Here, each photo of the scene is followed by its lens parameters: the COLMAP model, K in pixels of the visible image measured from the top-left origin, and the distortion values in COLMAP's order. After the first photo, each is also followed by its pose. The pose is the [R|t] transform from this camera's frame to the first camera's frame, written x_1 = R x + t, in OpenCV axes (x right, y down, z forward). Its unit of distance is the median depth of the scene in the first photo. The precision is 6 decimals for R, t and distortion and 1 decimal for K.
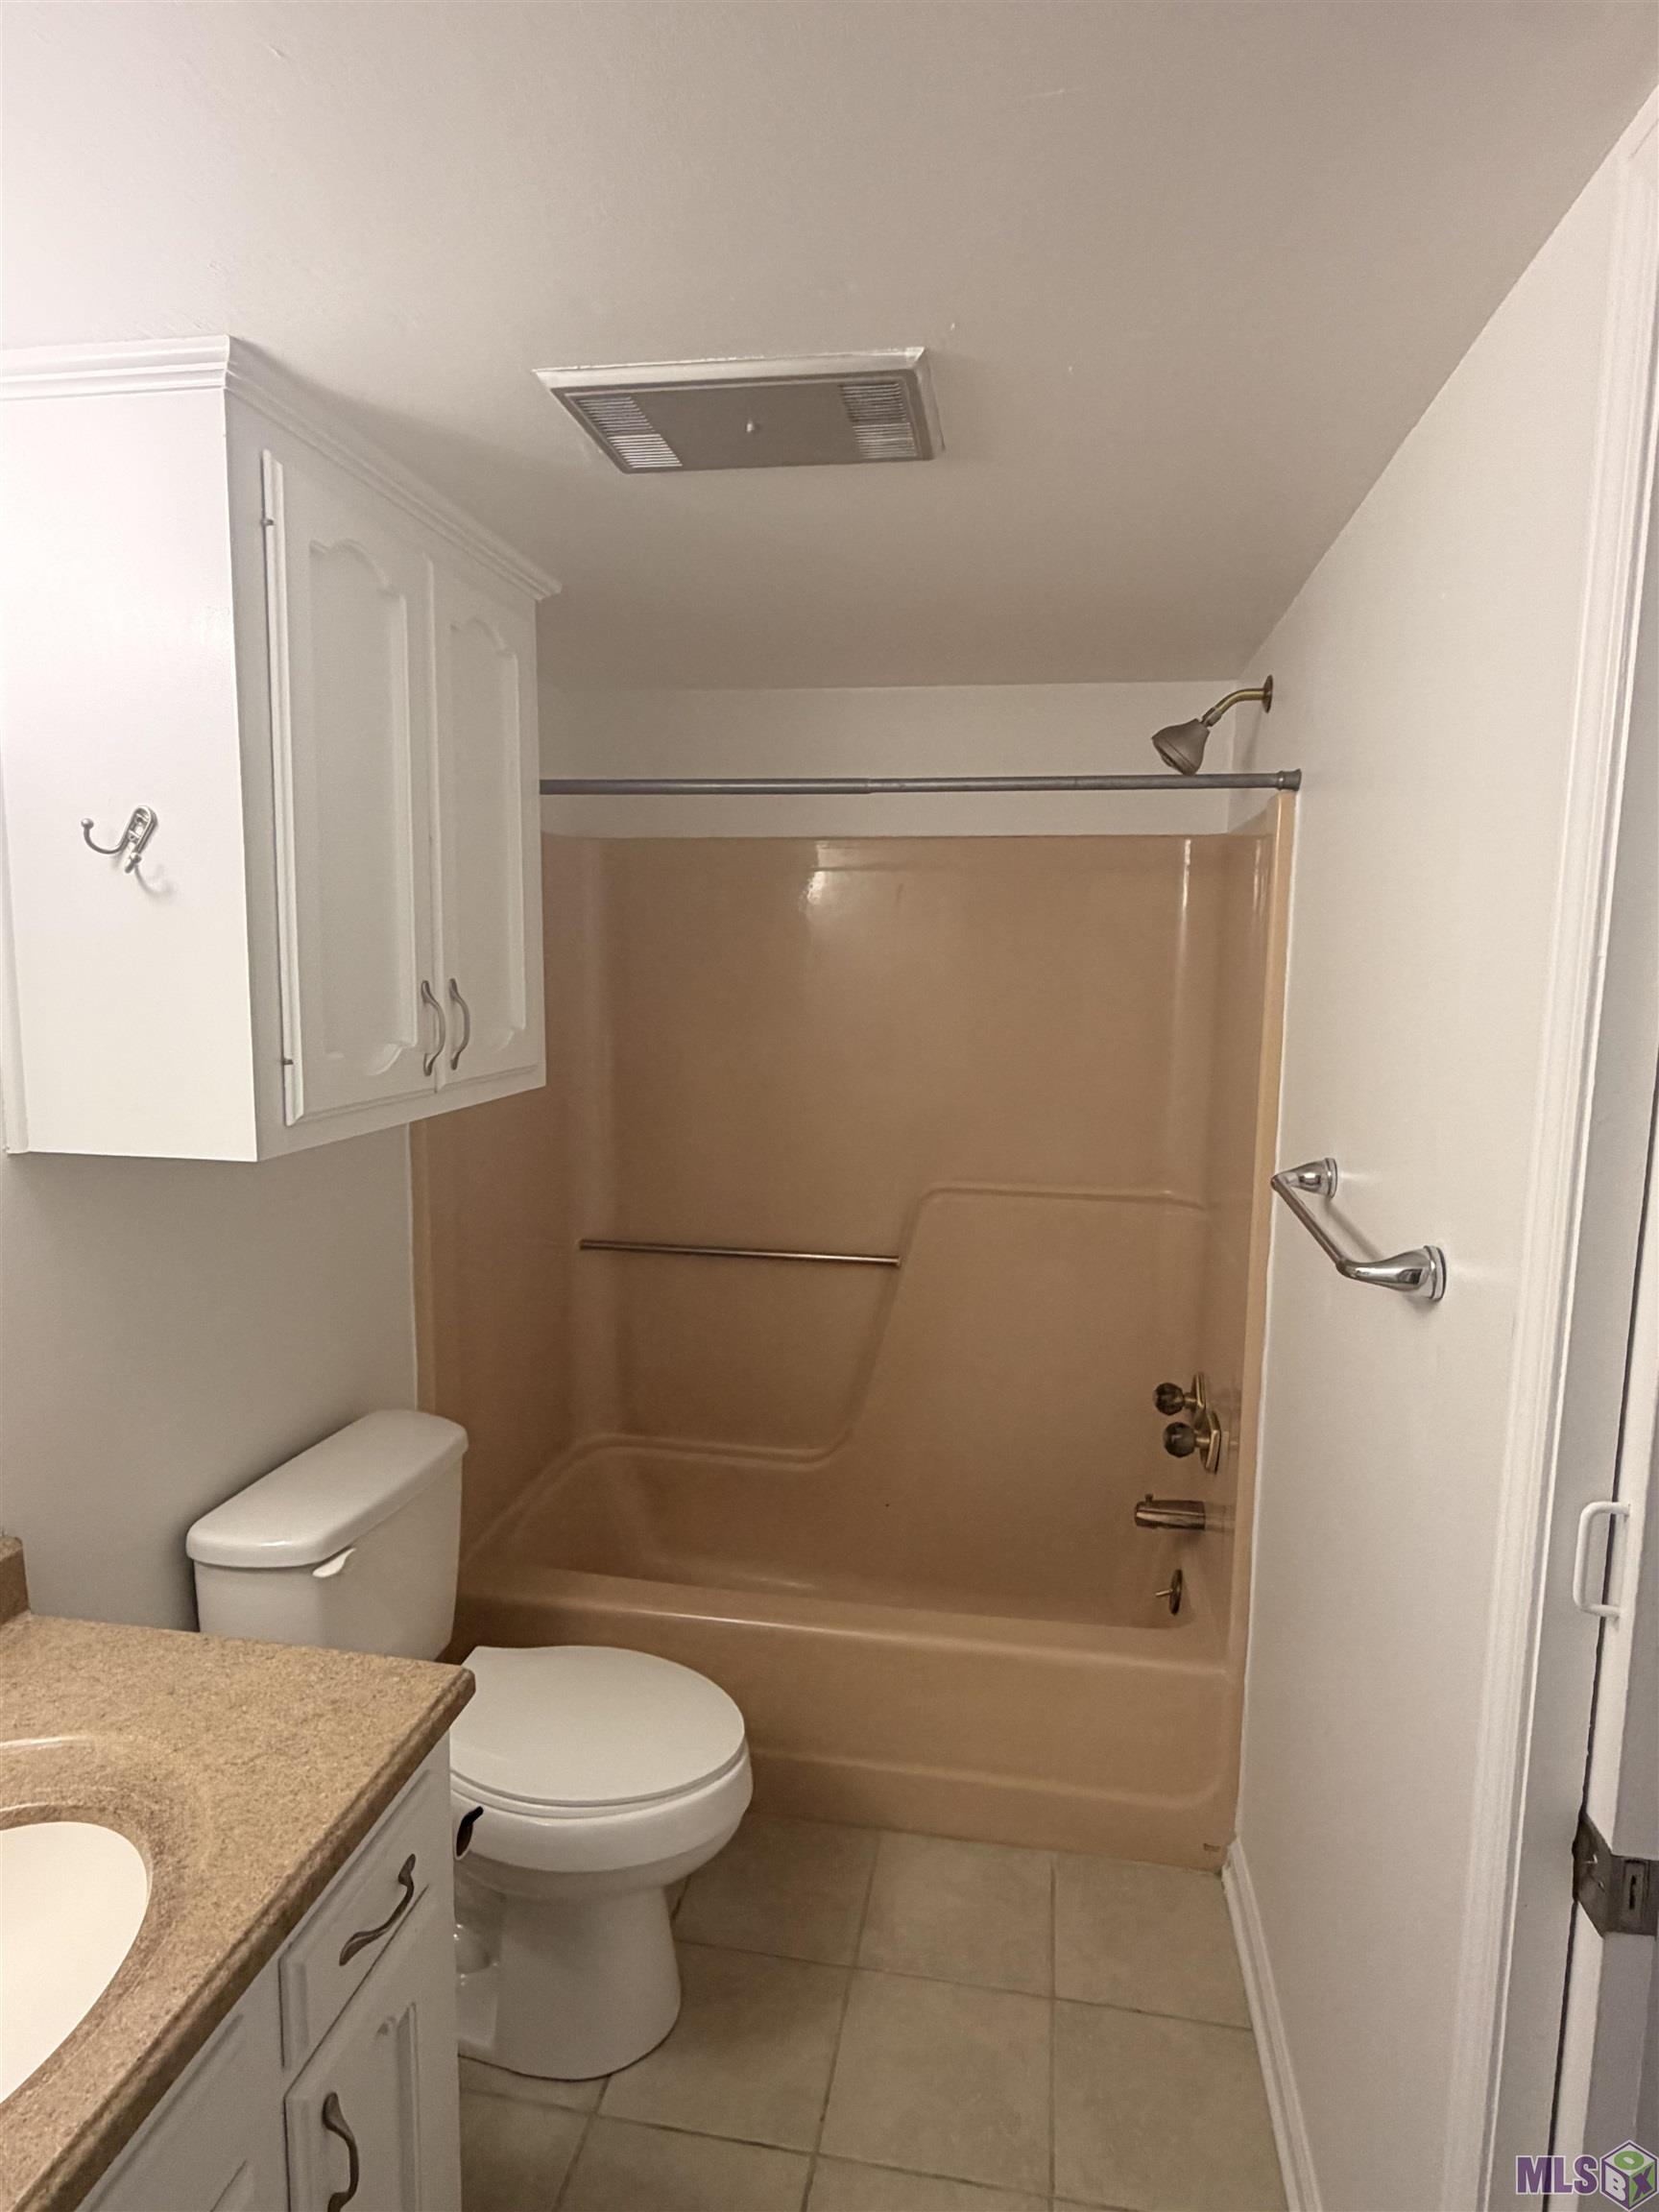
lens RADIAL K [[1226.0, 0, 832.7], [0, 1226.0, 1101.5], [0, 0, 1]] dist [0.001050, -0.002596]
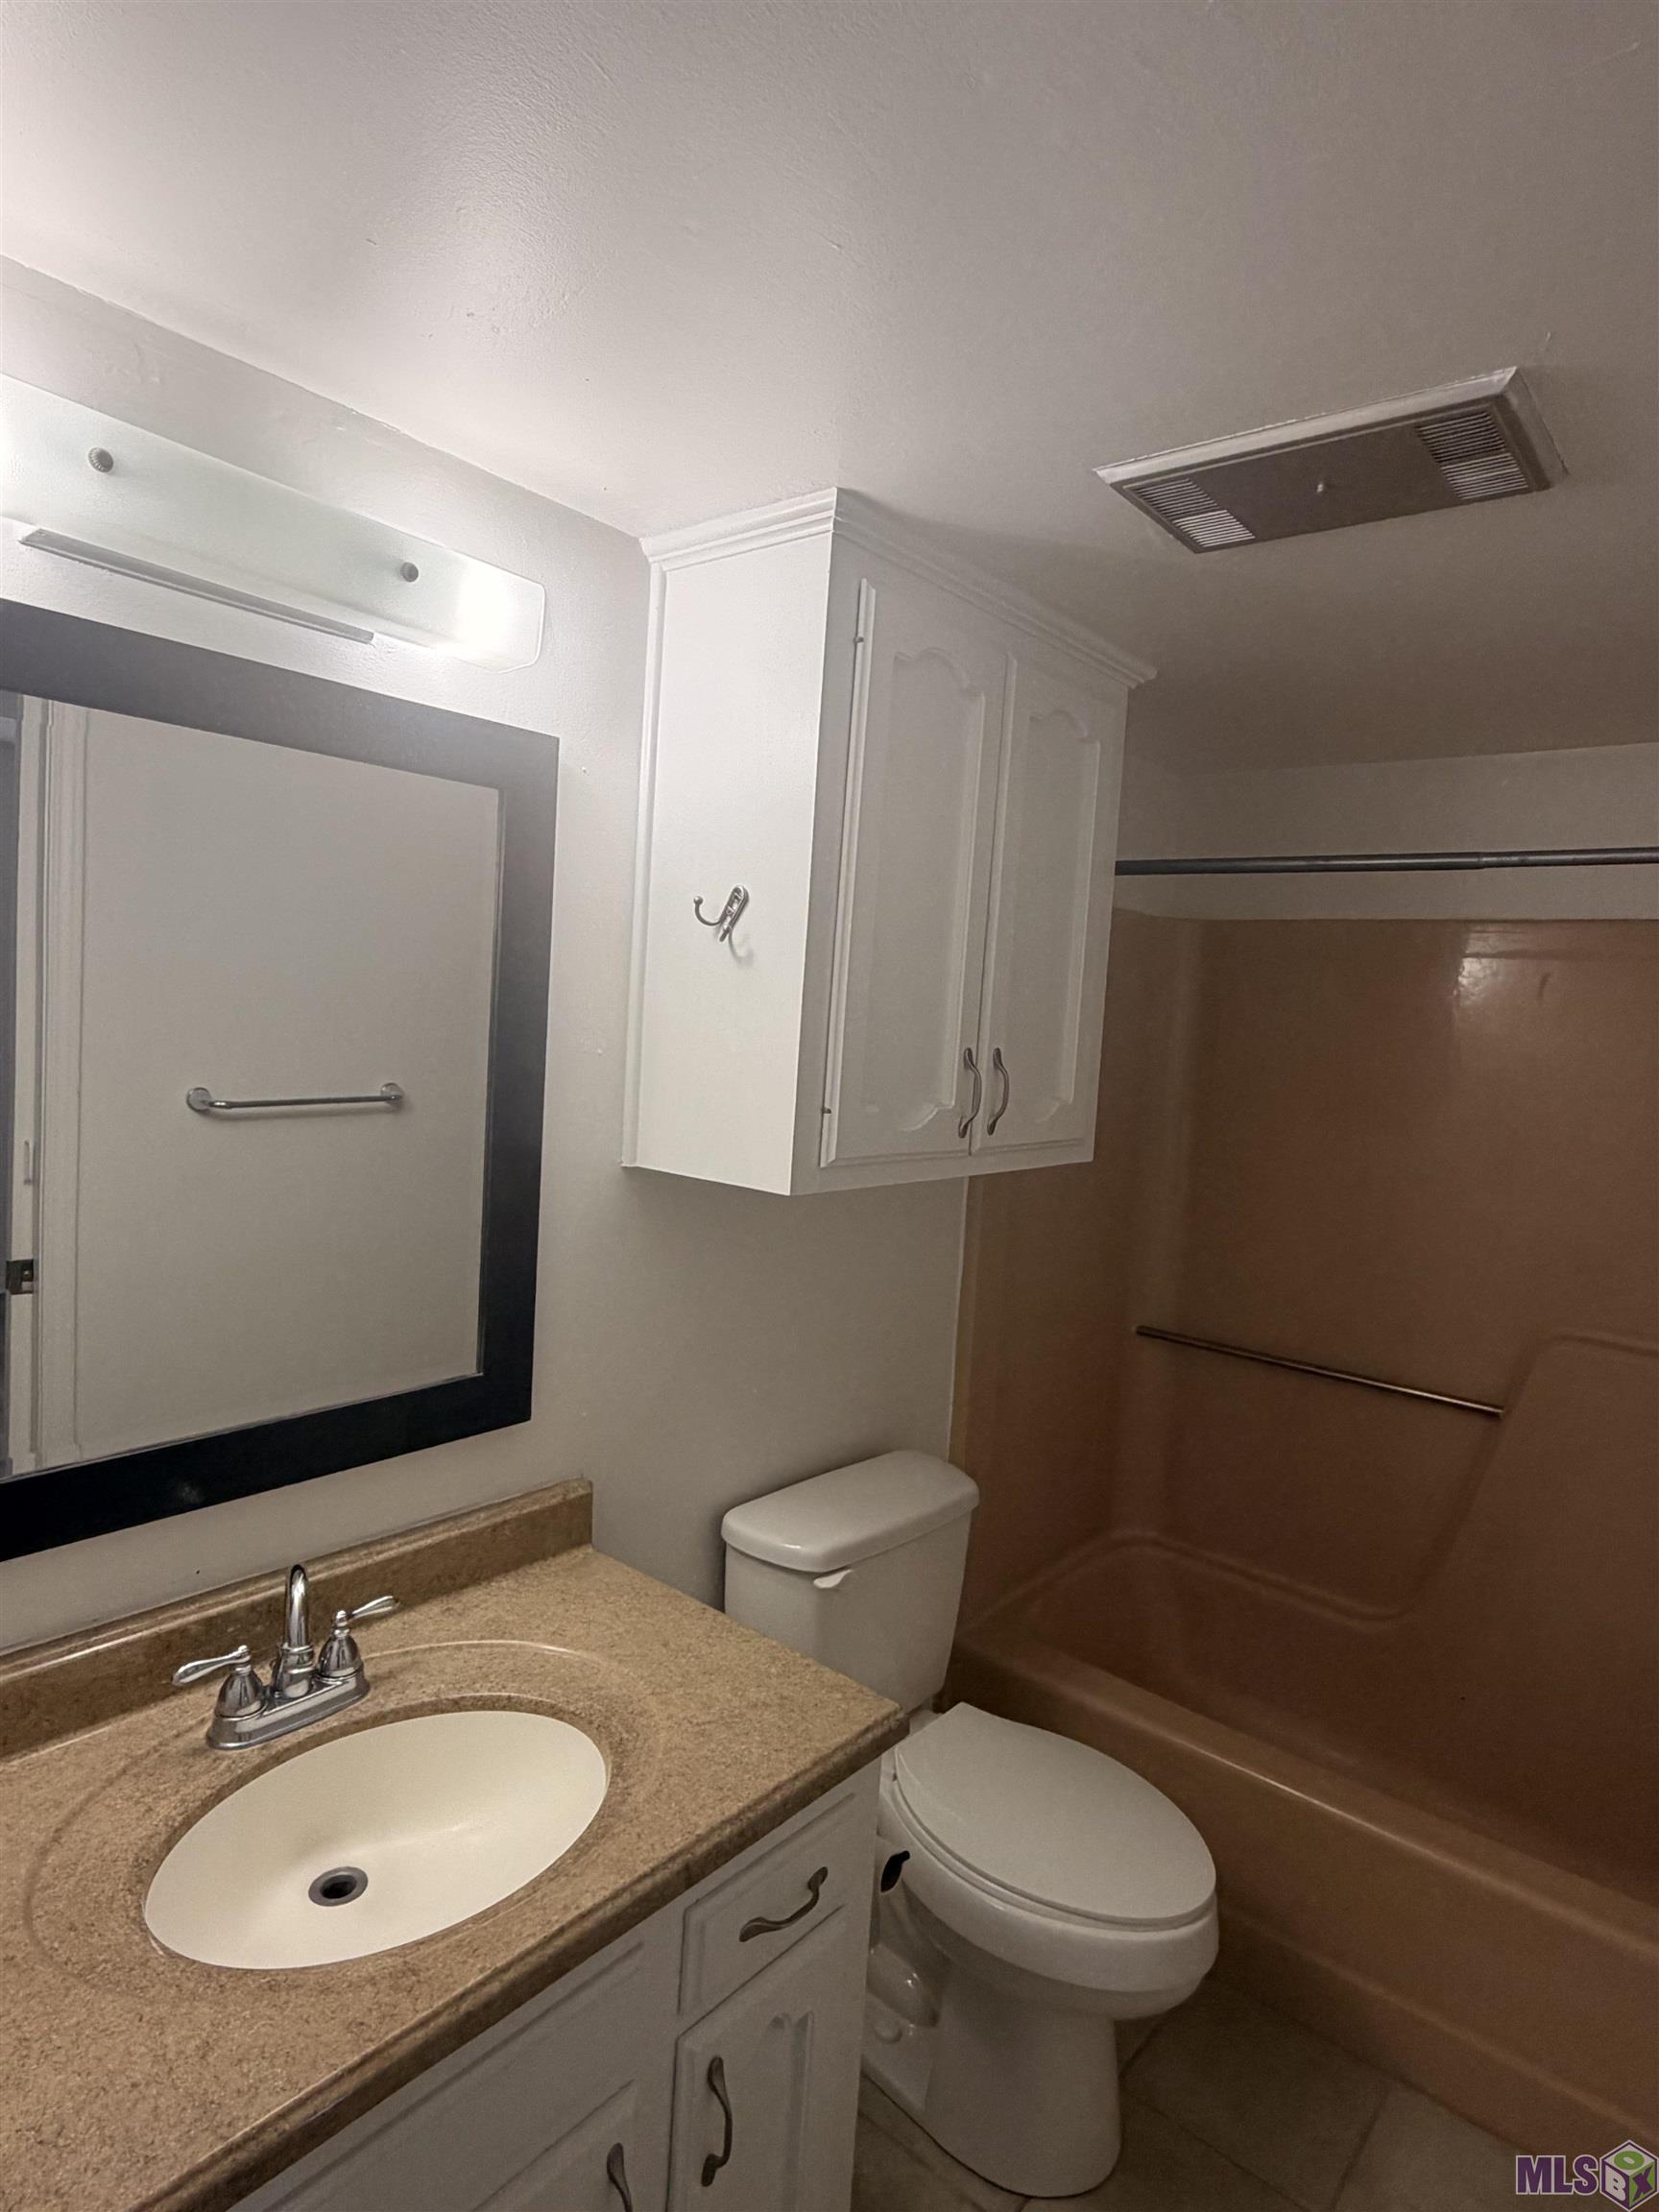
lens RADIAL K [[1228.2, 0, 829.5], [0, 1228.2, 1106.0], [0, 0, 1]] dist [-0.001777, -0.000207]
pose [[0.864047, 0.079728, -0.497058, 0.114048], [-0.111968, 0.993083, -0.035346, 0.002671], [0.490802, 0.086195, 0.866997, 0.029051]]
